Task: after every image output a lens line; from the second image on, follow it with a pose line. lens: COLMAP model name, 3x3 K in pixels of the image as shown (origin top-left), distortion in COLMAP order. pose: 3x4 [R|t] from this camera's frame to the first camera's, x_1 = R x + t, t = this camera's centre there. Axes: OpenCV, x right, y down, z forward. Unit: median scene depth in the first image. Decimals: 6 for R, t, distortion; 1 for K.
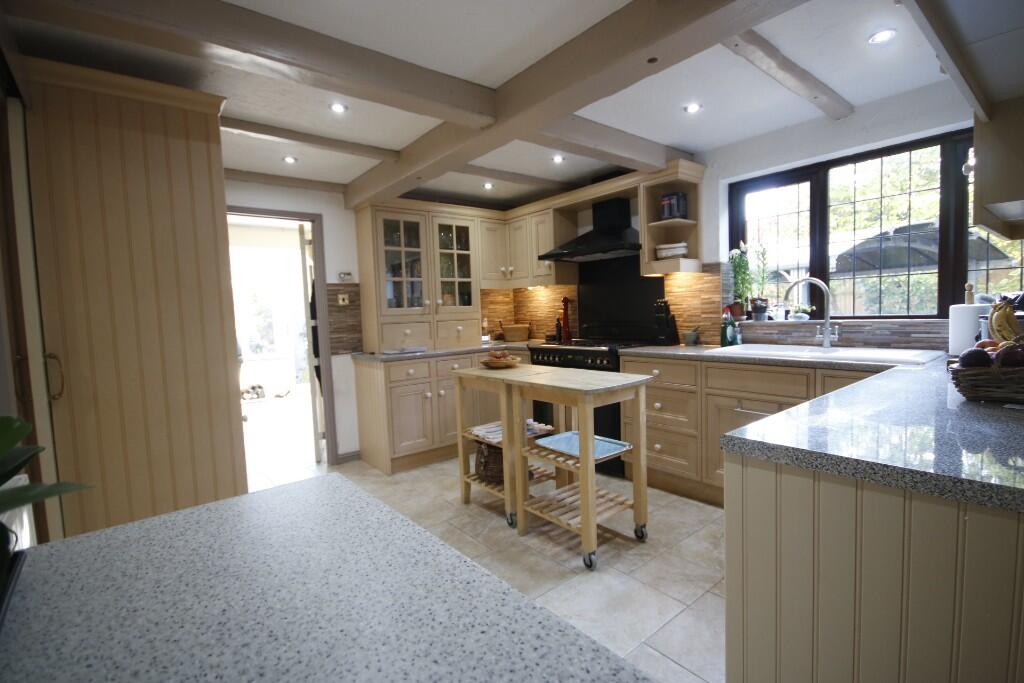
lens RADIAL K [[472.4, 0, 512.0], [0, 472.4, 341.5], [0, 0, 1]] dist [0.001358, 0.000100]
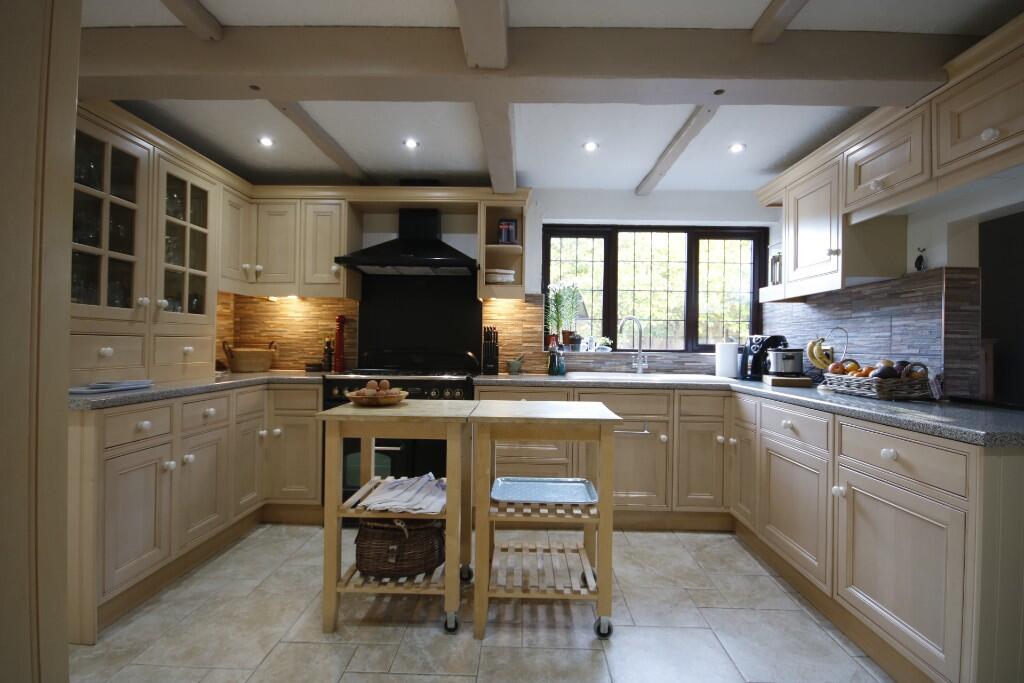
lens RADIAL K [[477.5, 0, 519.2], [0, 477.5, 337.7], [0, 0, 1]] dist [-0.000996, 0.000062]
pose [[0.643343, 0.057735, 0.763398, -0.368563], [0.010194, 0.996418, -0.083949, 0.015734], [-0.765510, 0.061790, 0.640450, 0.335190]]
